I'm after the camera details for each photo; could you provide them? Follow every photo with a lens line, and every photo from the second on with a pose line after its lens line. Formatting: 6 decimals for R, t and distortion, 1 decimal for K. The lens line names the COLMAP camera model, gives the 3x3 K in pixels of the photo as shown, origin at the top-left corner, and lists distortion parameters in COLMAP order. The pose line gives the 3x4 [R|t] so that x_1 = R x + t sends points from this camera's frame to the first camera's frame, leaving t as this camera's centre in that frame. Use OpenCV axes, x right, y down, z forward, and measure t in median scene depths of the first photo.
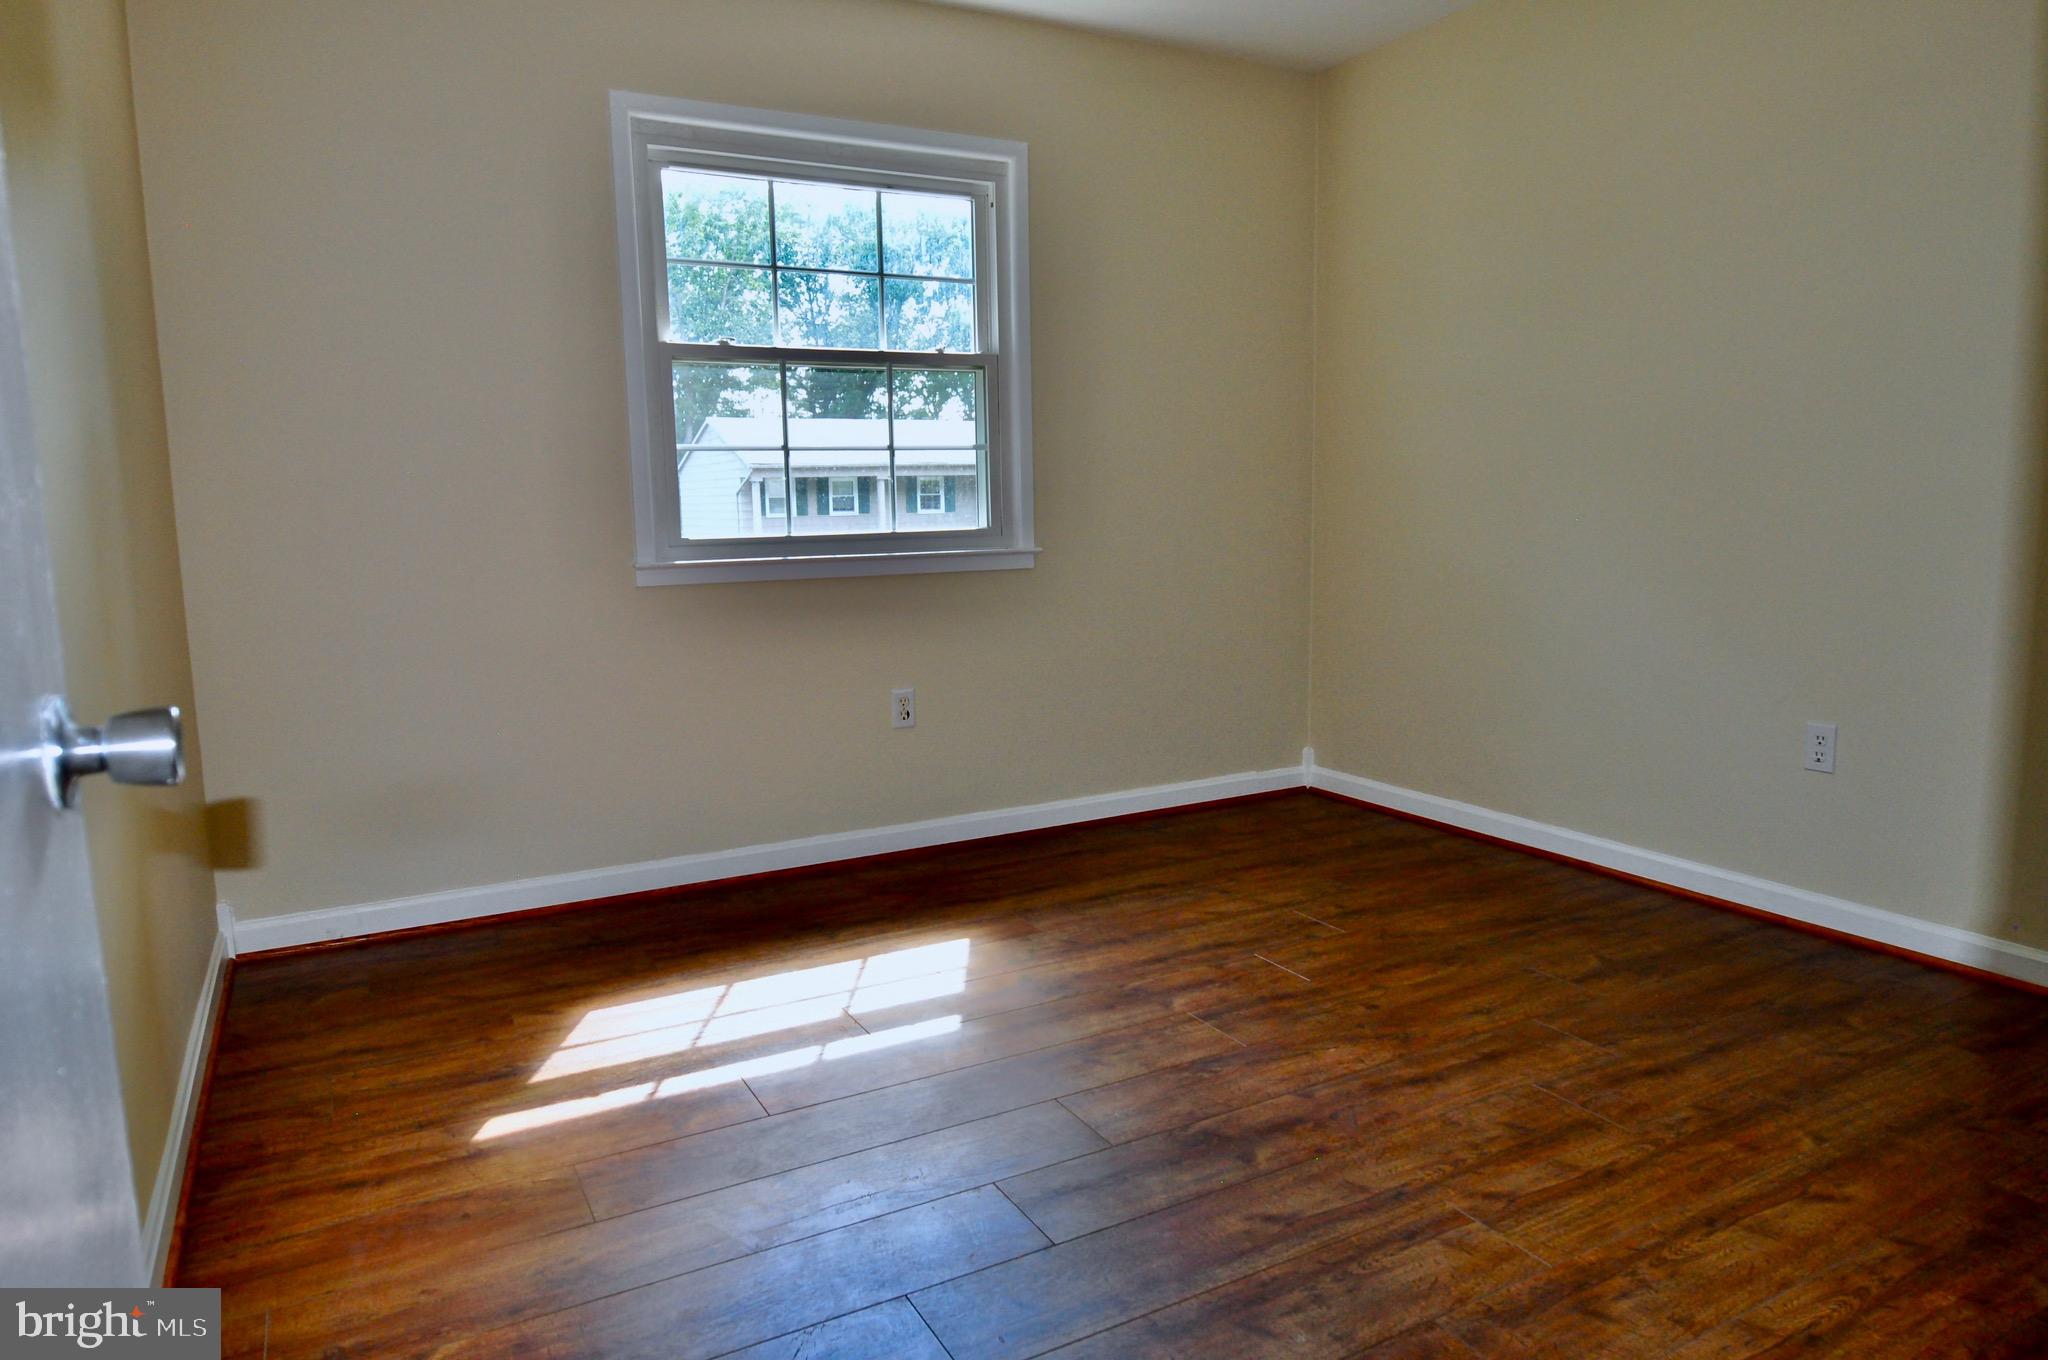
lens RADIAL K [[1333.2, 0, 1022.5], [0, 1333.2, 669.2], [0, 0, 1]] dist [-0.008716, -0.005712]
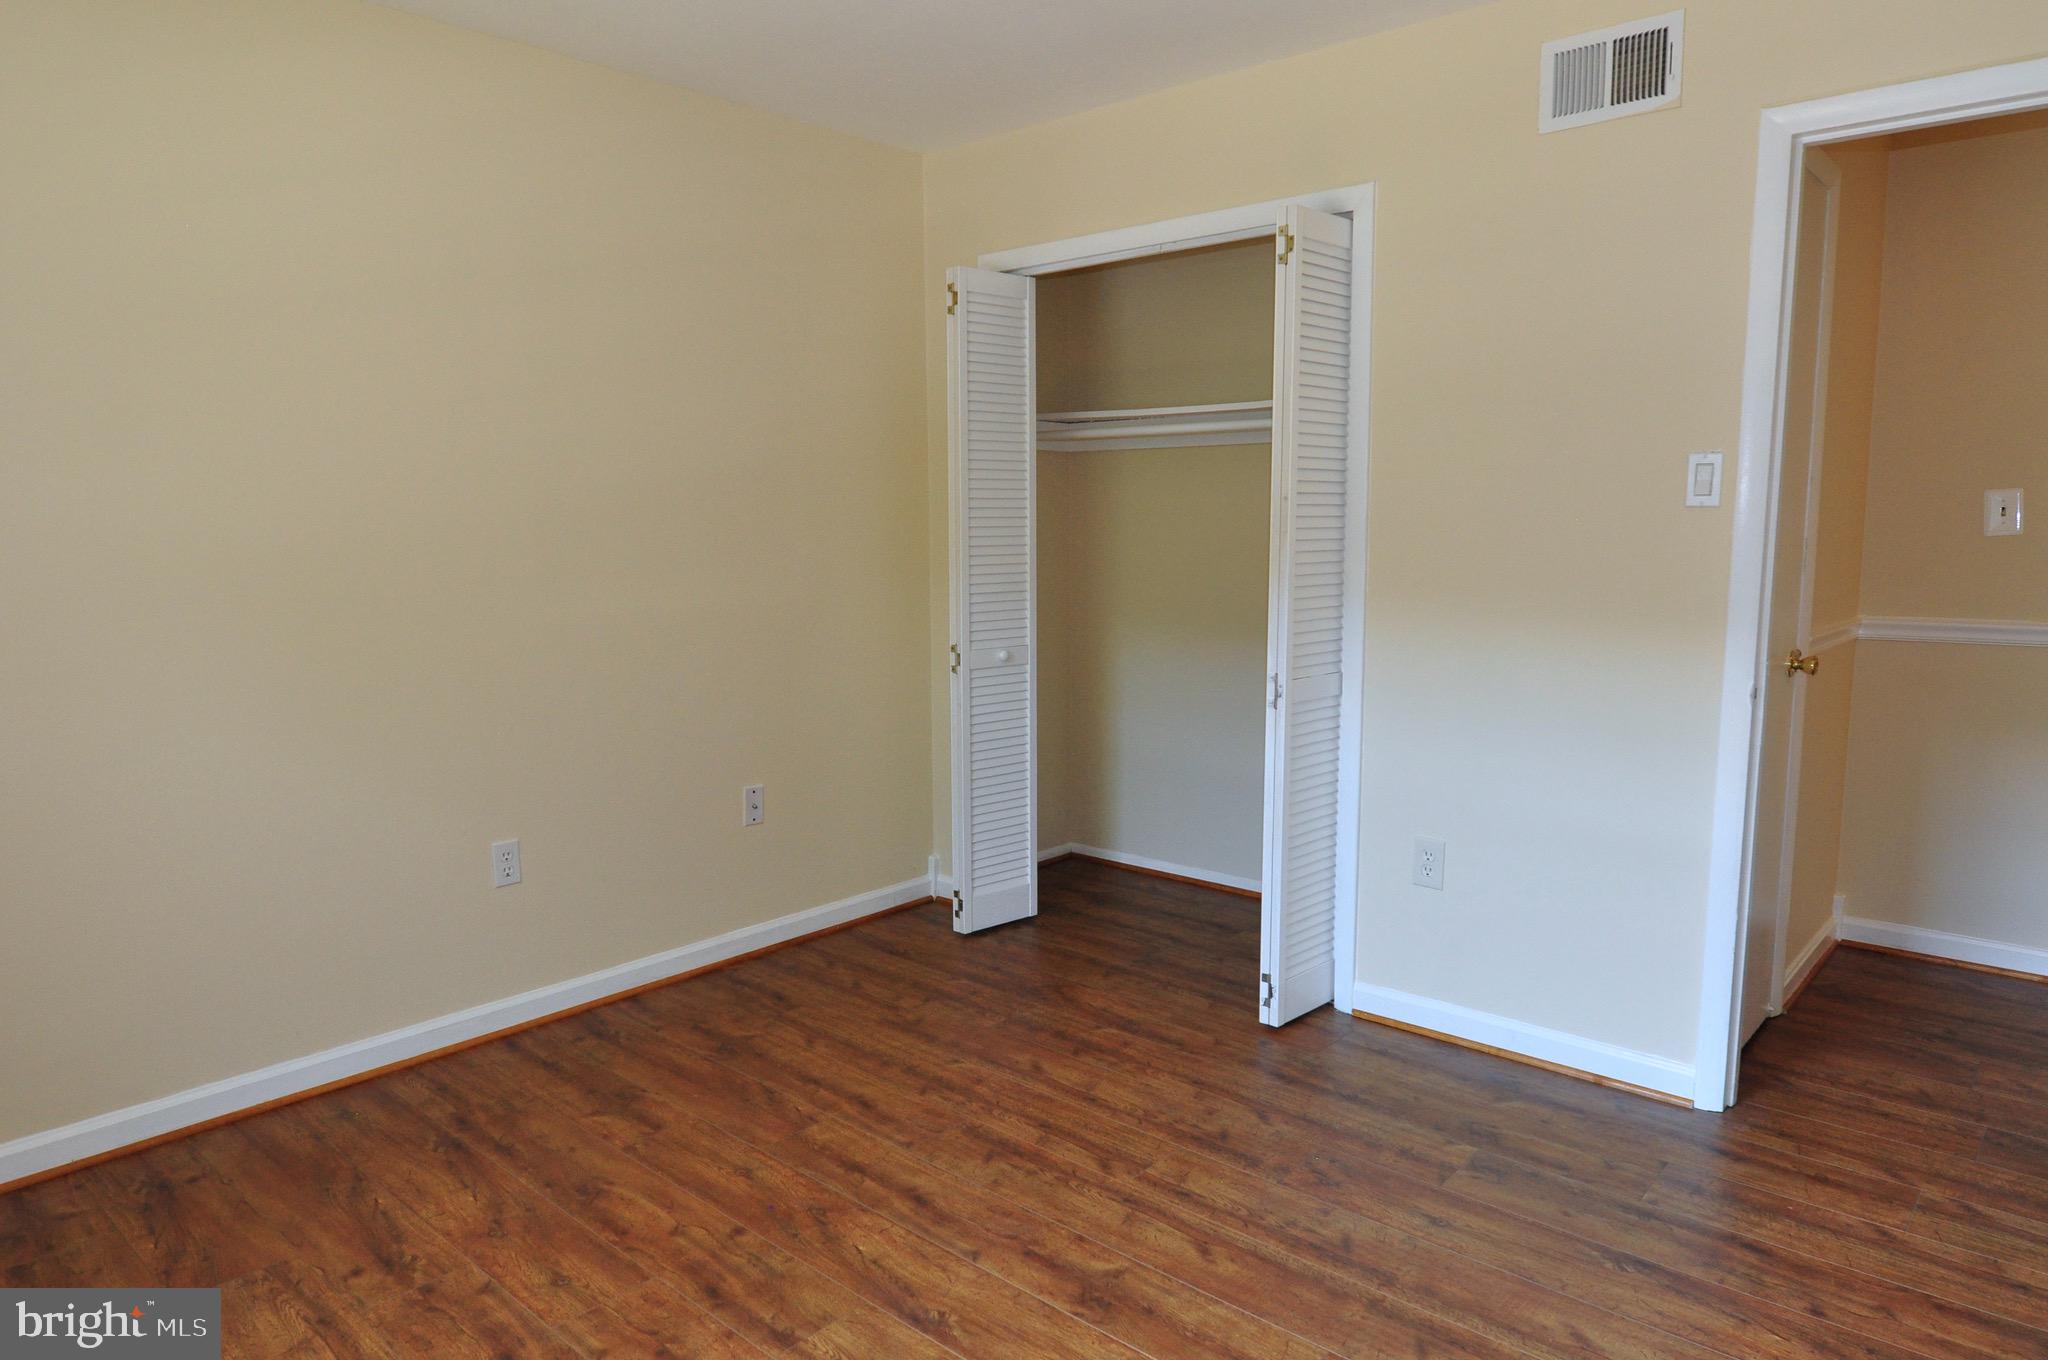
lens RADIAL K [[1333.2, 0, 1022.4], [0, 1333.2, 678.3], [0, 0, 1]] dist [-0.008716, -0.005712]
pose [[-0.366667, -0.098780, 0.925093, -0.645554], [0.126009, 0.979912, 0.154578, -0.242638], [-0.921779, 0.173248, -0.346854, 1.158204]]
